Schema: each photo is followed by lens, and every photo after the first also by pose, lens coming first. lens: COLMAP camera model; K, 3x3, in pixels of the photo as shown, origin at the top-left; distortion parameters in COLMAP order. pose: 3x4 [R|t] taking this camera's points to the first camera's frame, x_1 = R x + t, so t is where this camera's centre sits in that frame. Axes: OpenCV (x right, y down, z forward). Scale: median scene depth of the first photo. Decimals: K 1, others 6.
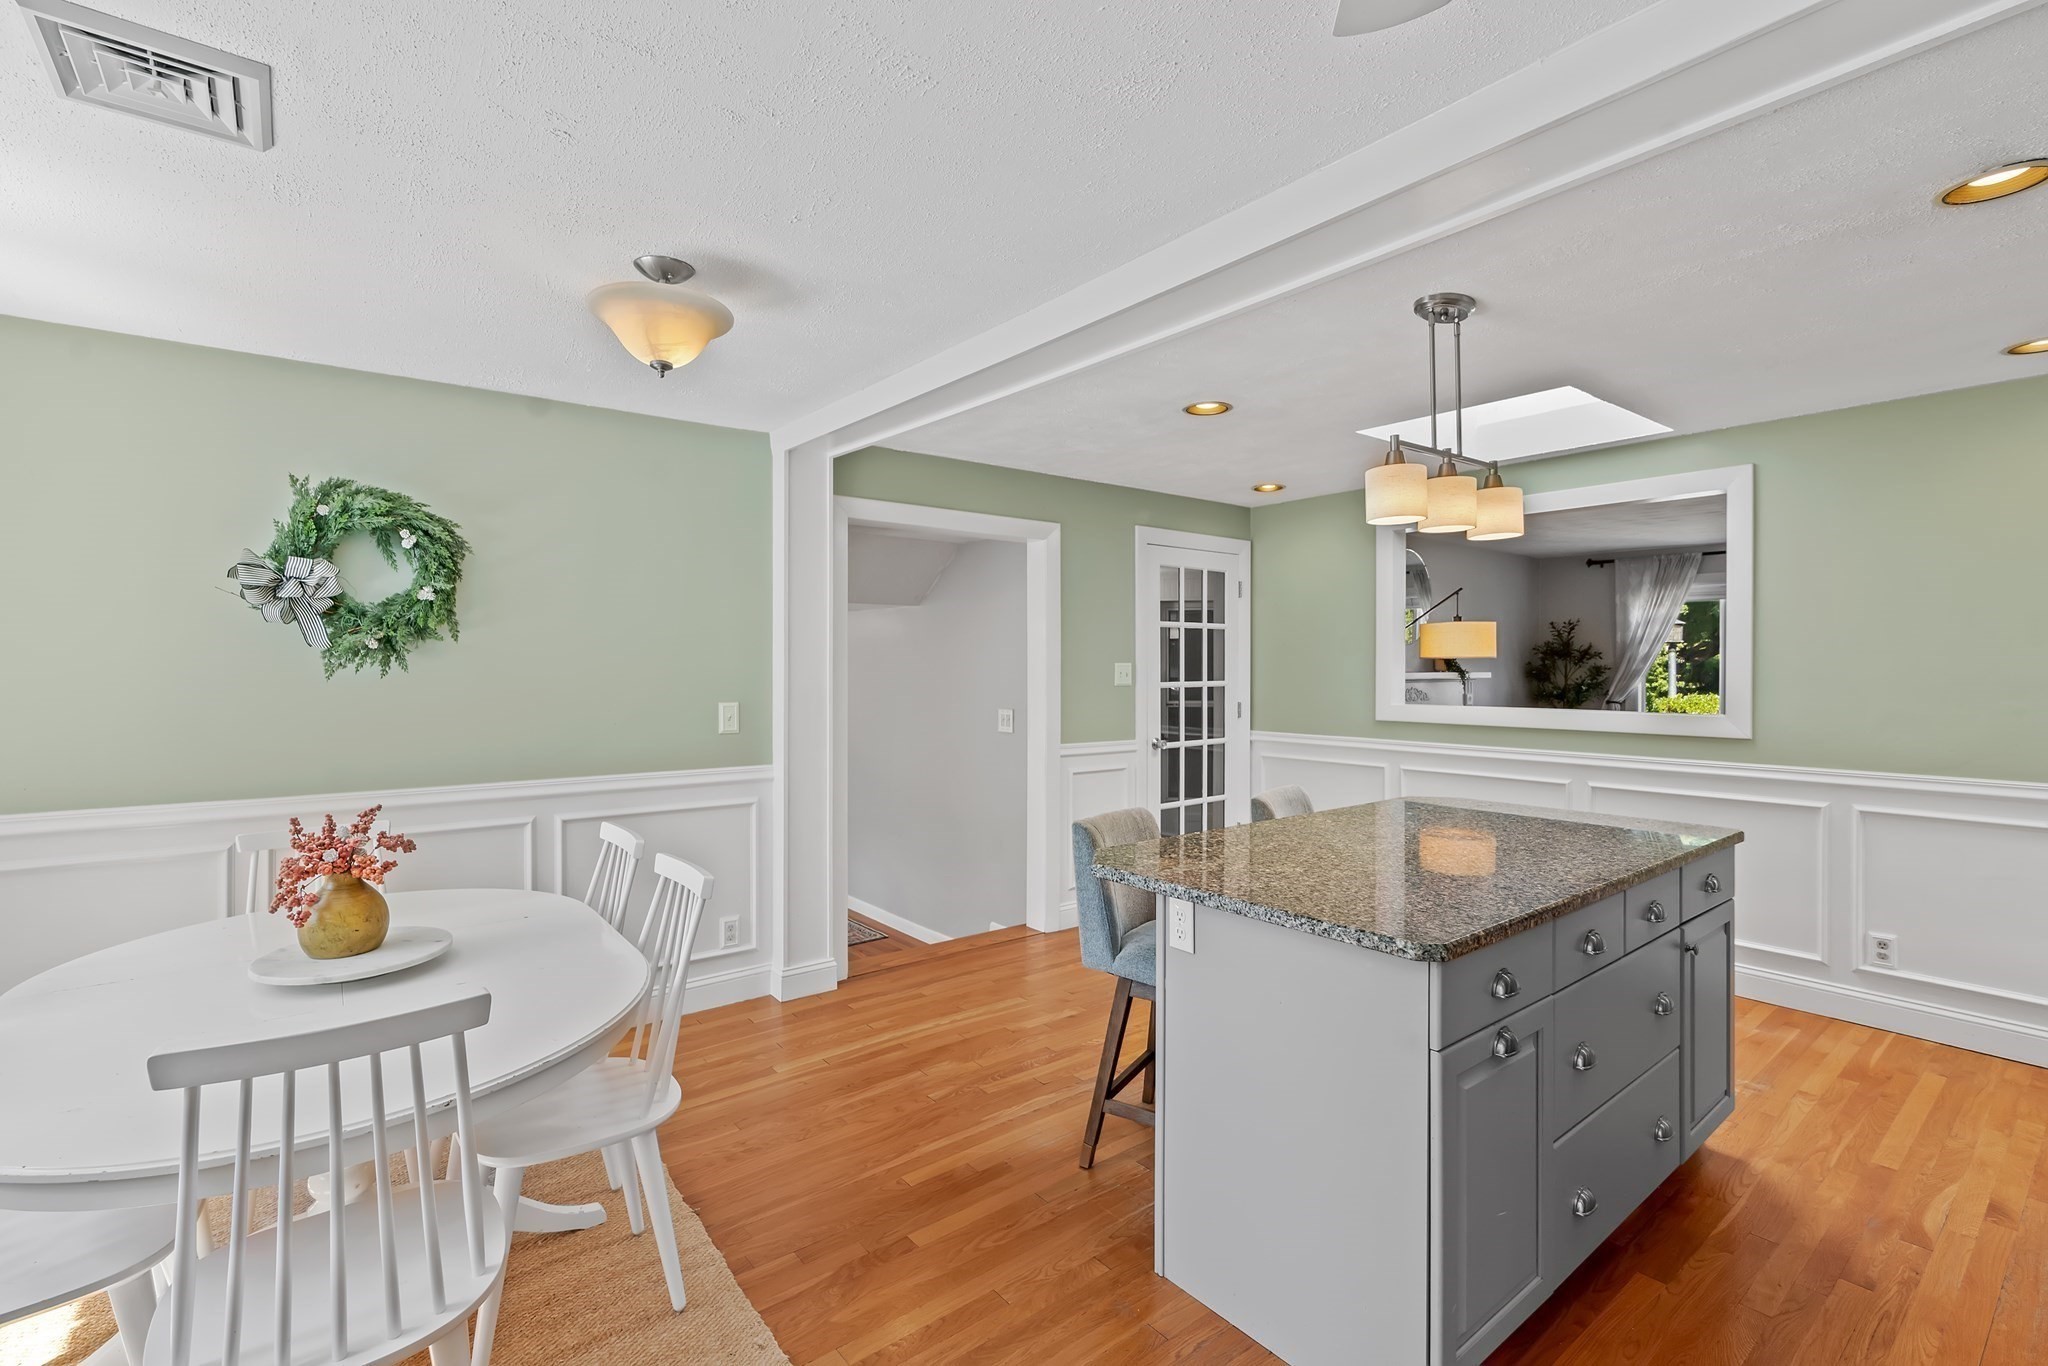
lens RADIAL K [[927.9, 0, 1016.1], [0, 927.9, 676.2], [0, 0, 1]] dist [0.003441, 0.001310]
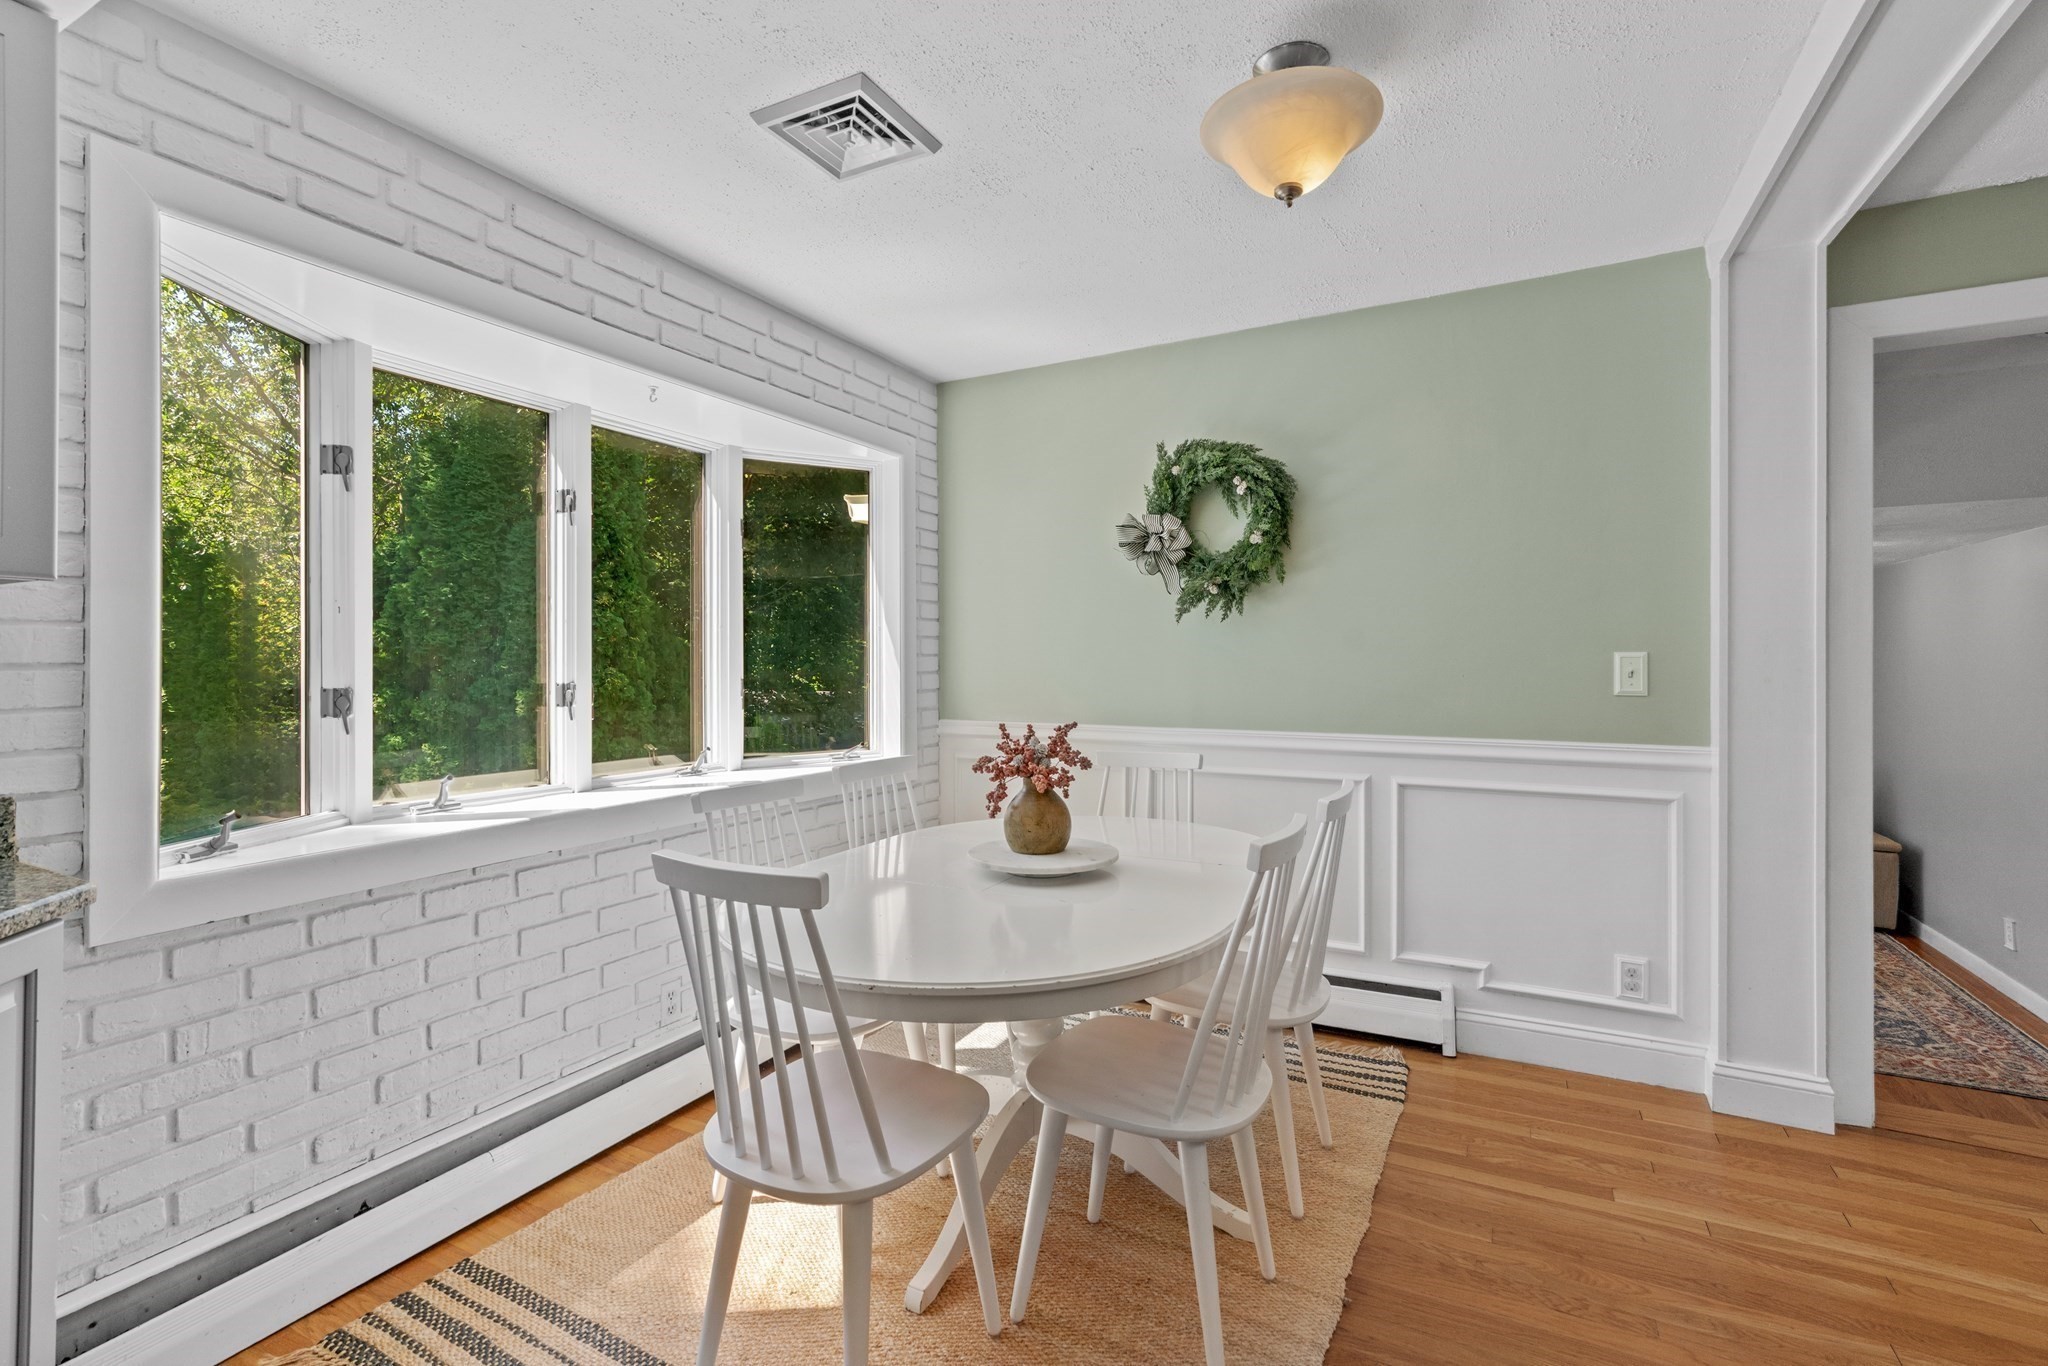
lens RADIAL K [[927.9, 0, 1017.7], [0, 927.9, 666.5], [0, 0, 1]] dist [0.003441, 0.001310]
pose [[0.398363, 0.007473, -0.917197, 0.188625], [-0.007906, 0.999958, 0.004713, 0.049173], [0.917194, 0.005374, 0.398405, 0.363053]]
